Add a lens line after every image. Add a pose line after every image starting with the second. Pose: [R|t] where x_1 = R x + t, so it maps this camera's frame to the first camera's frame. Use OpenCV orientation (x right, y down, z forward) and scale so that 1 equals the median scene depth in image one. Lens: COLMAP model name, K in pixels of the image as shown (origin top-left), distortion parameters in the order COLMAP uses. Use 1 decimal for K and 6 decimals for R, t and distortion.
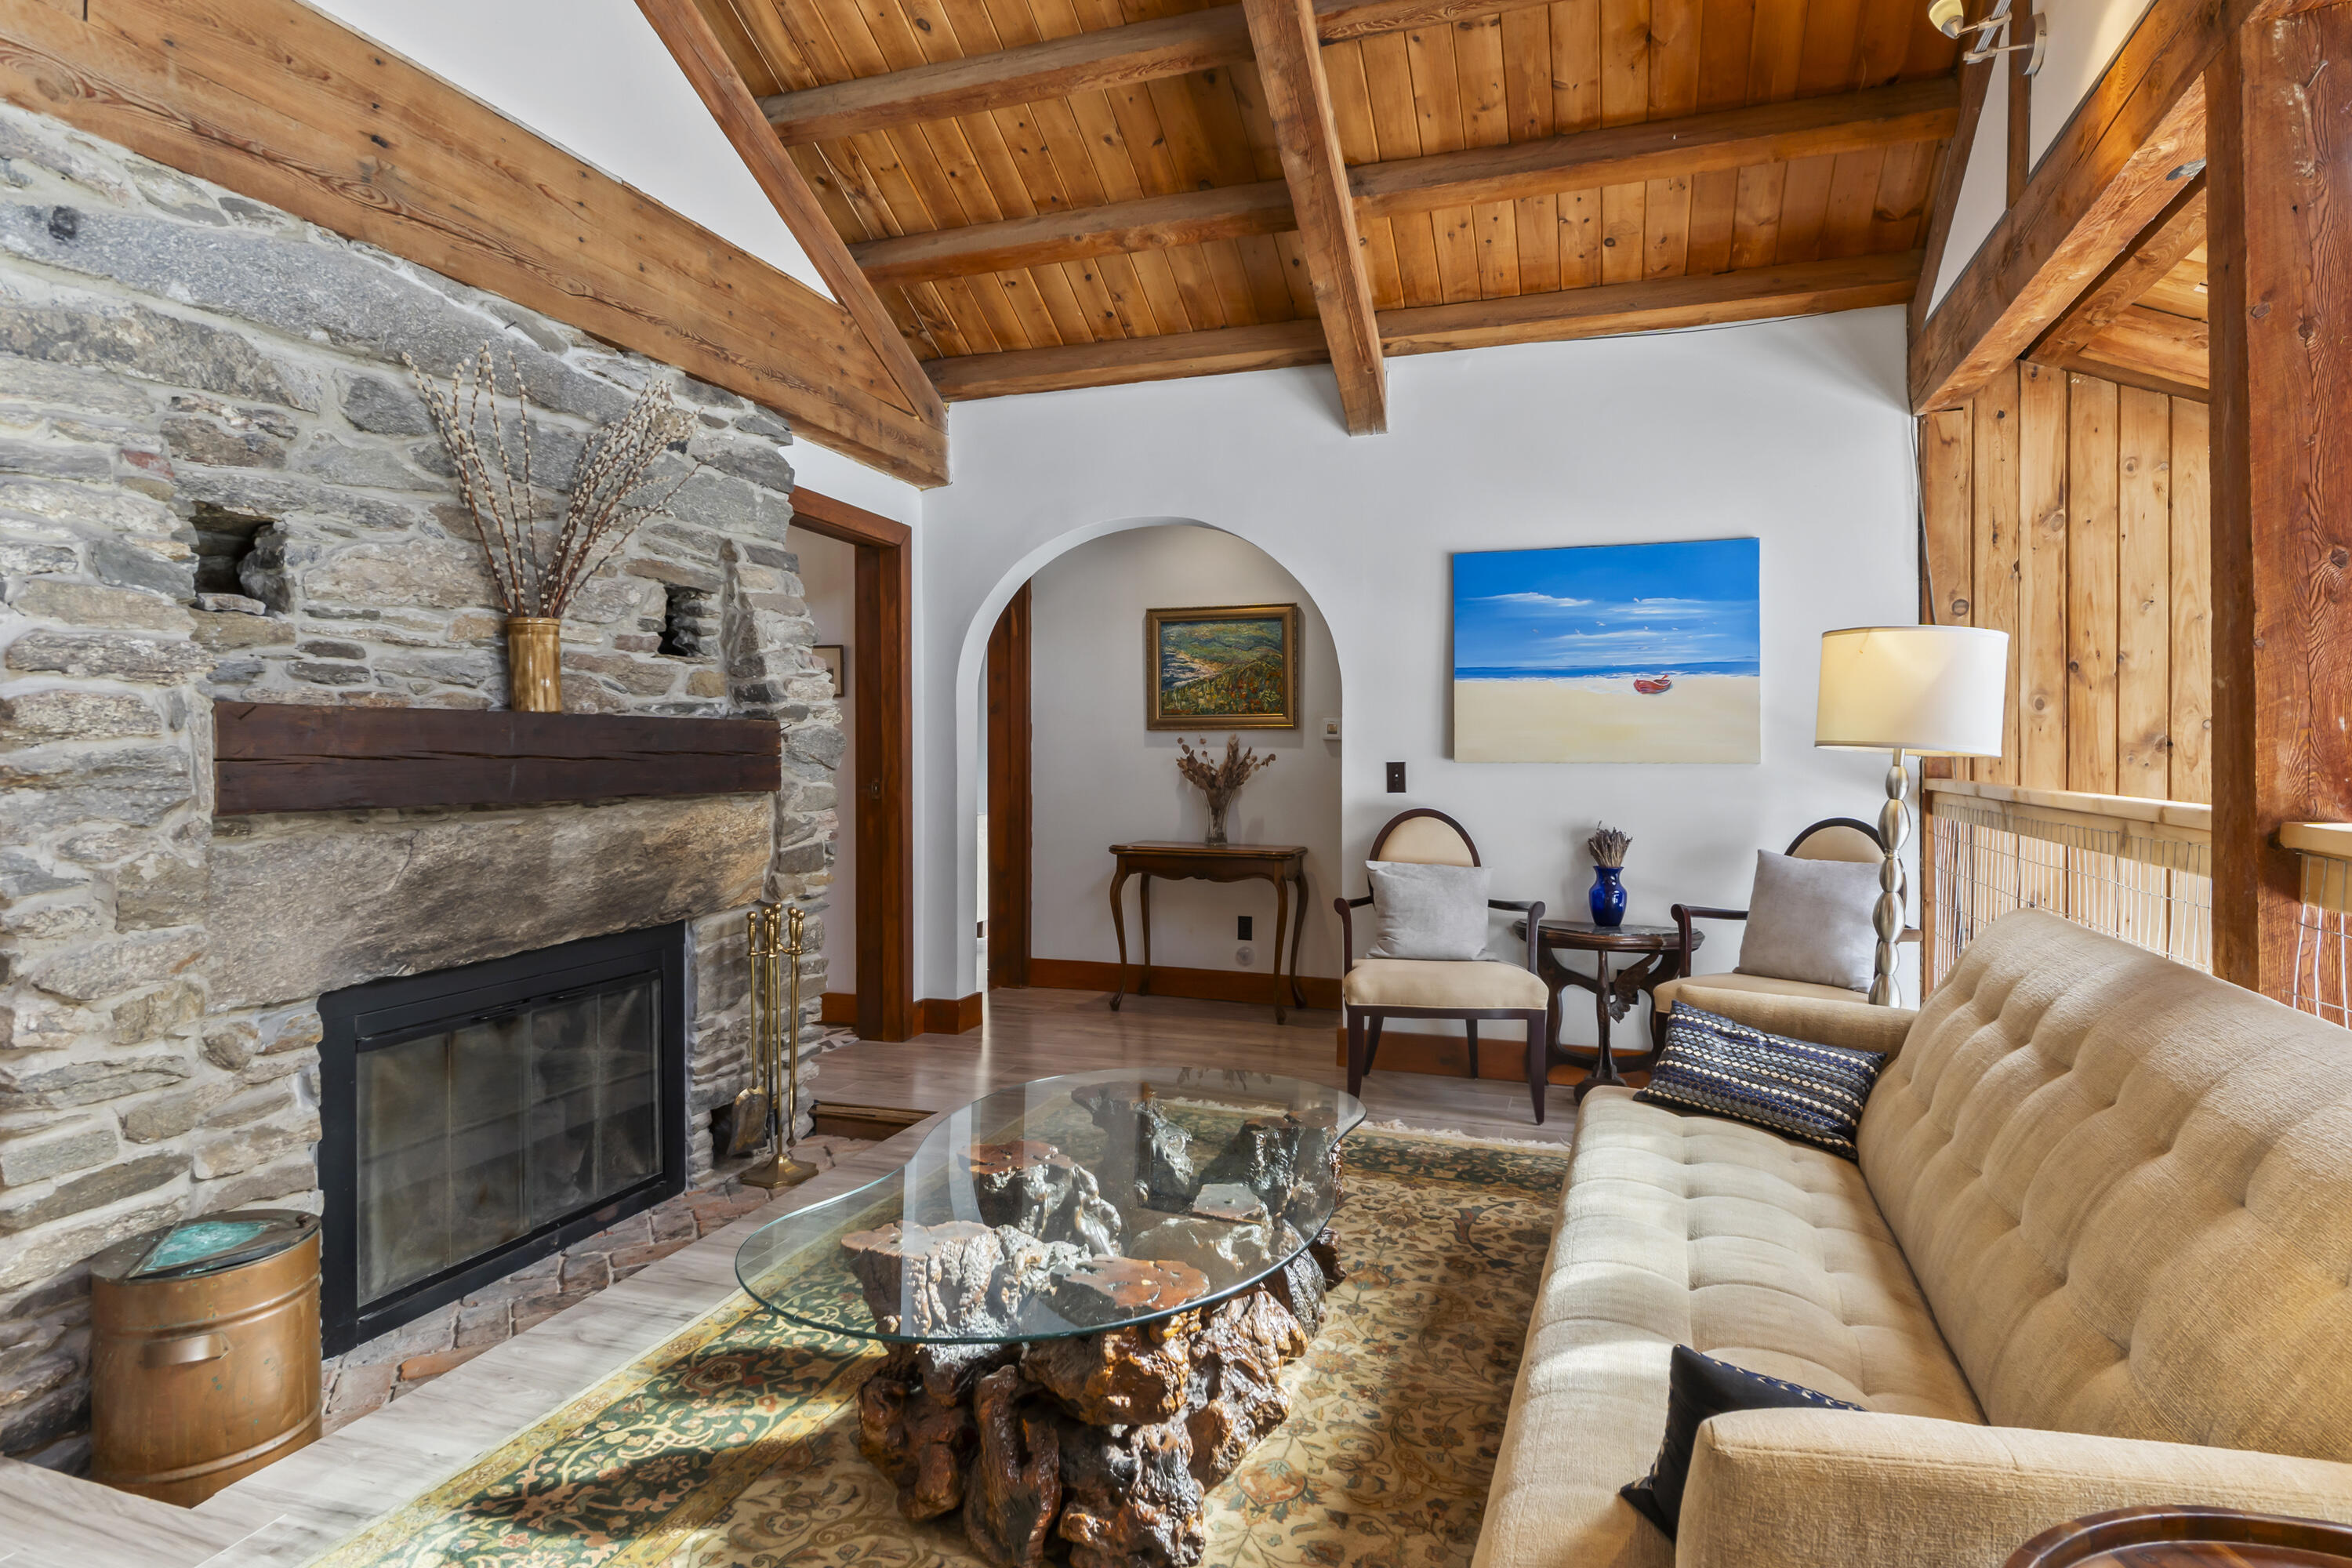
lens RADIAL K [[1279.5, 0, 1162.0], [0, 1279.5, 745.4], [0, 0, 1]] dist [-0.004162, -0.001780]
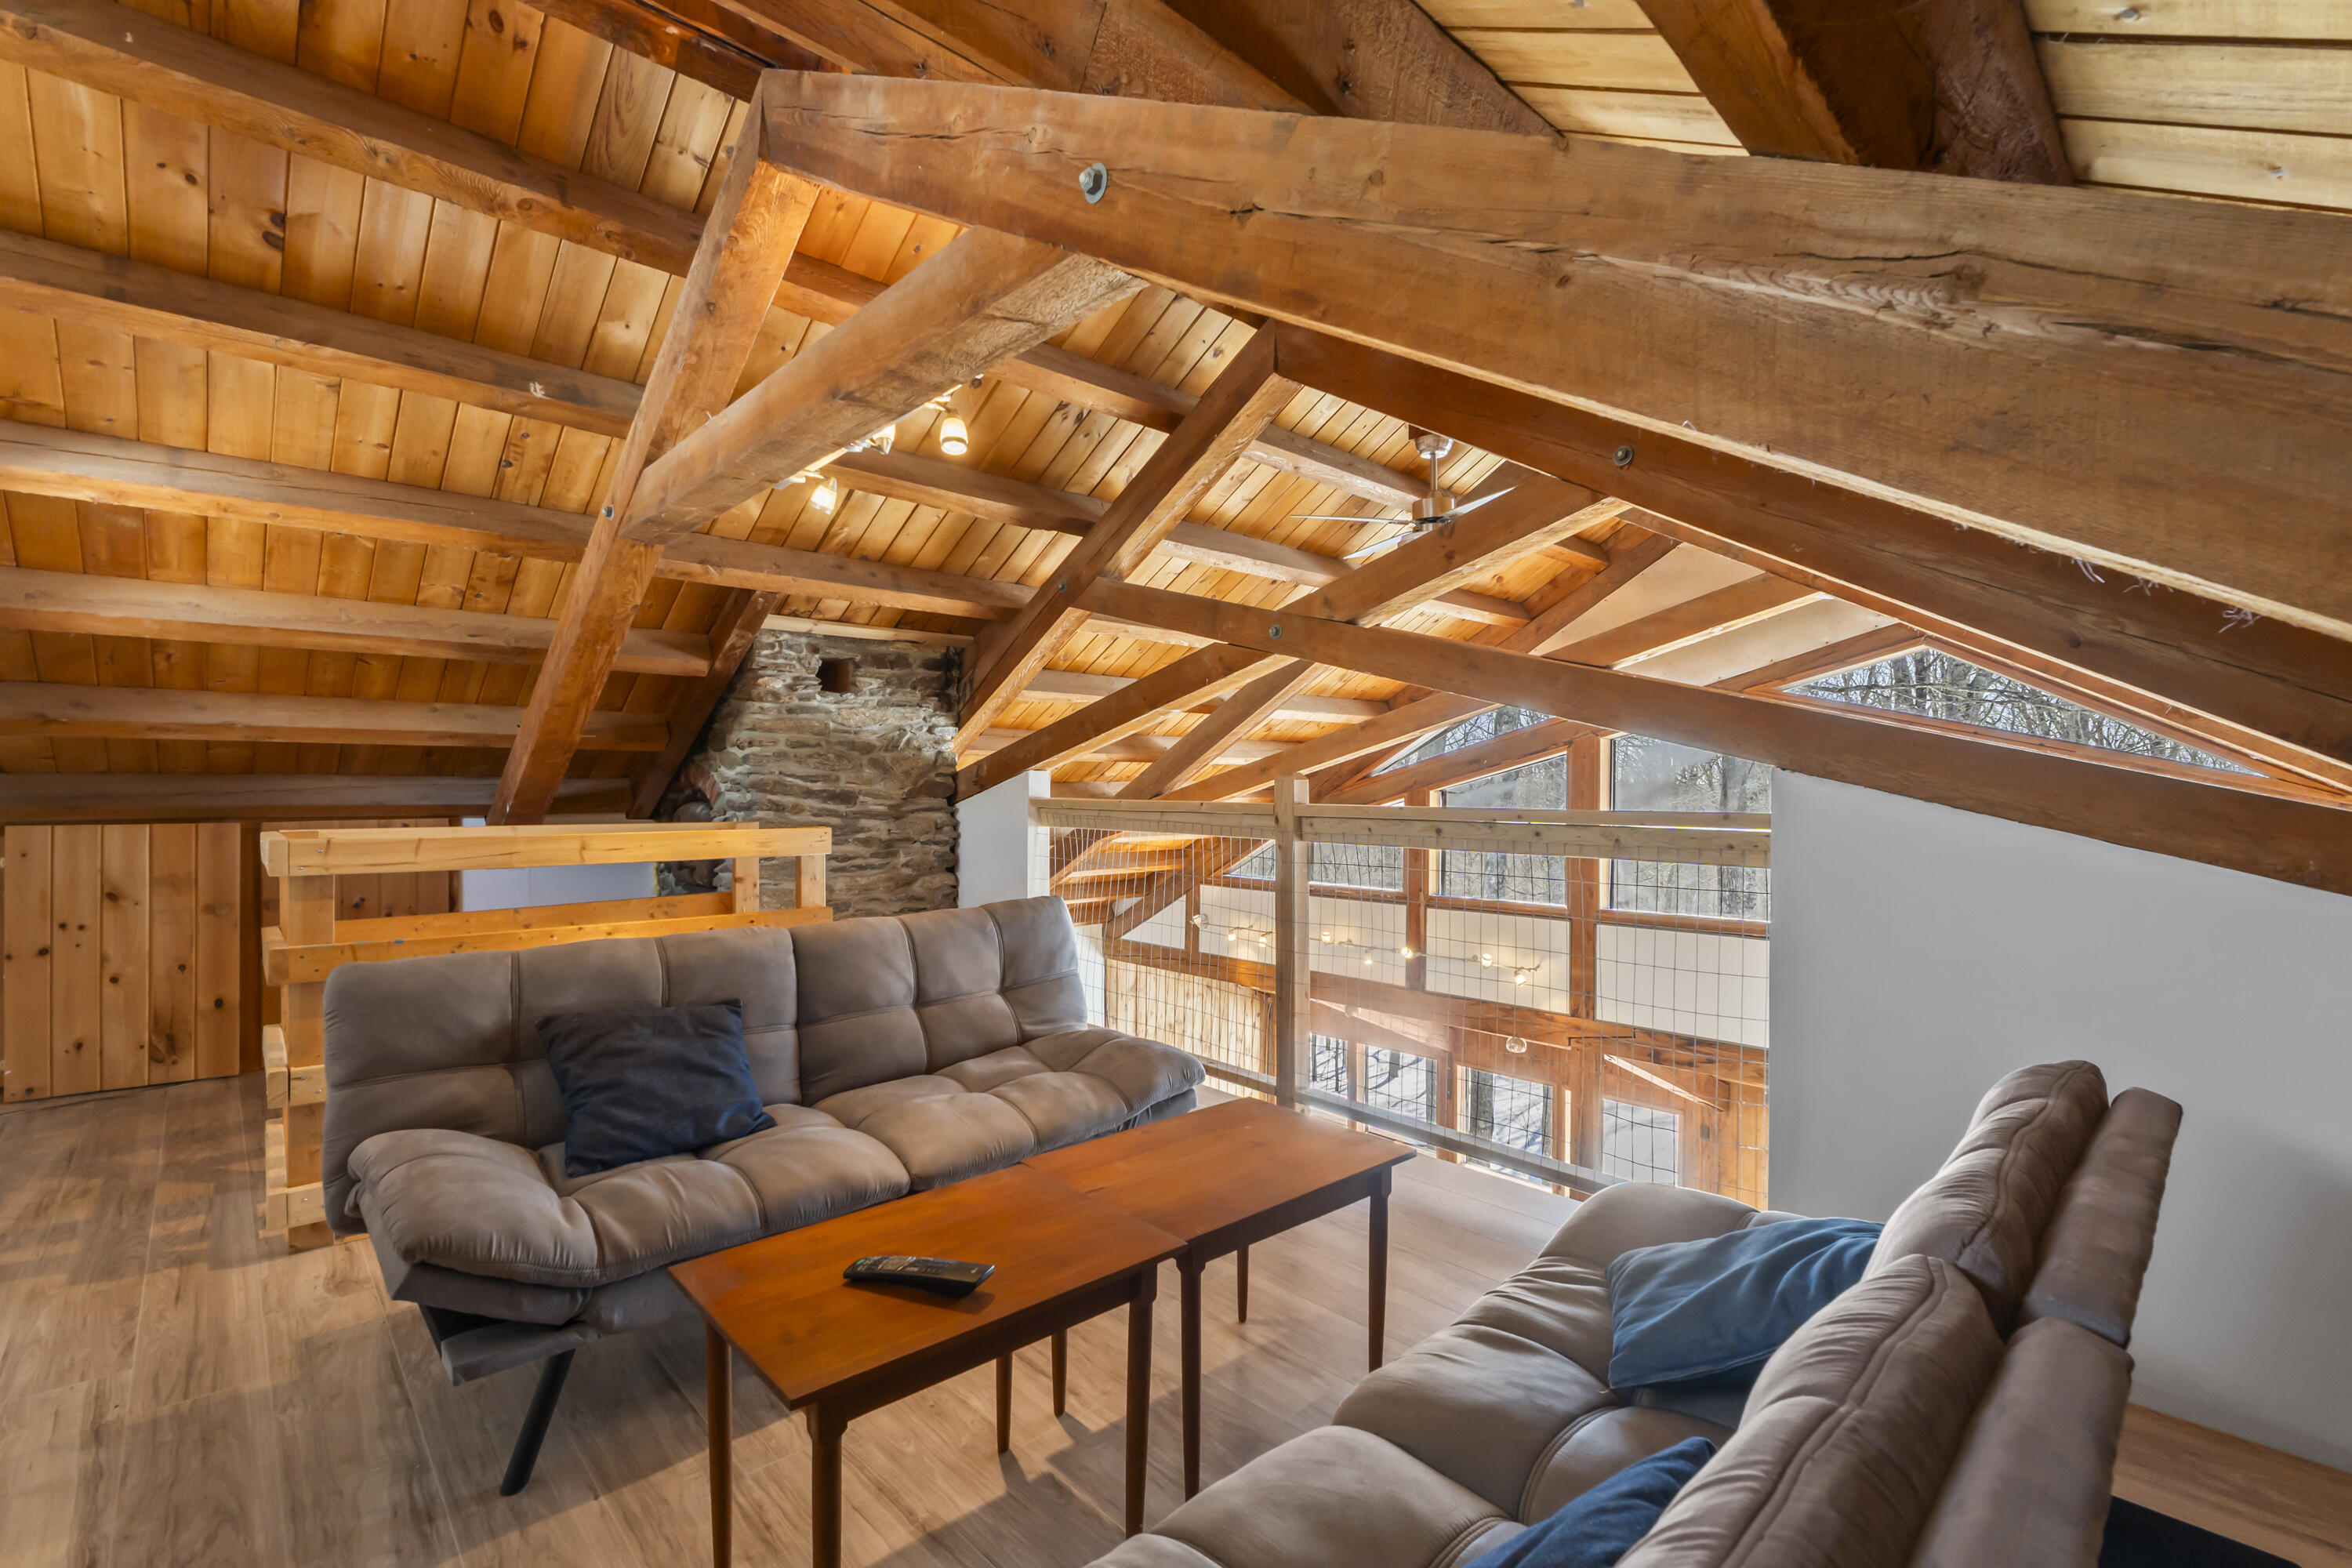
lens RADIAL K [[1030.7, 0, 1176.0], [0, 1030.7, 784.0], [0, 0, 1]] dist [-0.003510, 0.000055]
pose [[0.455335, 0.002734, 0.890316, -1.646847], [0.000634, 0.999994, -0.003395, -0.730114], [-0.890320, 0.002110, 0.455331, -0.277439]]
